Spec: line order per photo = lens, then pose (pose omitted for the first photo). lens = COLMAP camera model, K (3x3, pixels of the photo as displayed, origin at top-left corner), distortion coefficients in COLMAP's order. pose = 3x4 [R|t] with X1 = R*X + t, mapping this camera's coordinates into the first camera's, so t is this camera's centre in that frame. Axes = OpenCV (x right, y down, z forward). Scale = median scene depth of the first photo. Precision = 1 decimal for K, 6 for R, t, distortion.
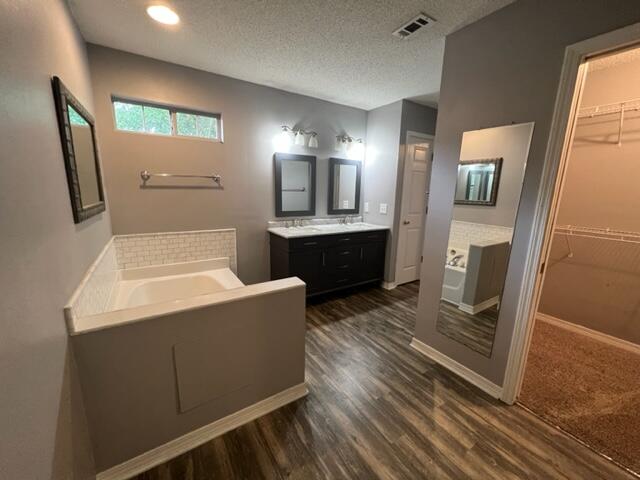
lens RADIAL K [[256.0, 0, 321.5], [0, 256.0, 239.4], [0, 0, 1]] dist [-0.002155, 0.000194]
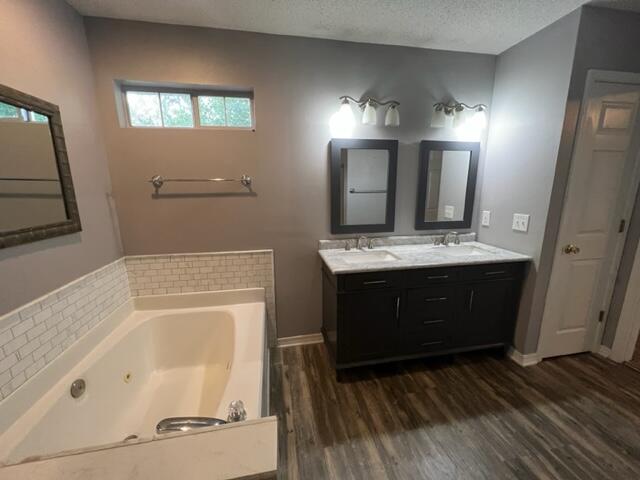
lens RADIAL K [[256.0, 0, 320.0], [0, 256.0, 240.9], [0, 0, 1]] dist [-0.002155, 0.000194]
pose [[0.922644, 0.048059, -0.382647, 0.061226], [-0.045665, 0.998839, 0.015341, -0.080236], [0.382940, 0.003319, 0.923767, 0.364889]]
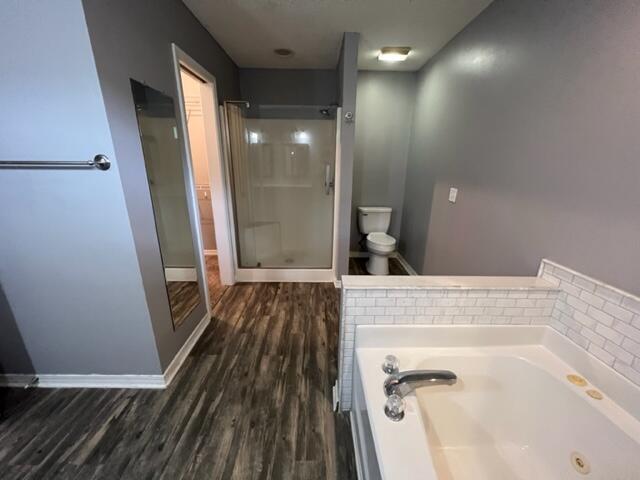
lens RADIAL K [[256.0, 0, 320.4], [0, 256.0, 241.6], [0, 0, 1]] dist [-0.002155, 0.000194]
pose [[-0.844609, -0.186237, 0.501948, -0.219266], [0.075409, 0.886819, 0.455922, -0.172940], [-0.530047, 0.422927, -0.734971, 0.863312]]
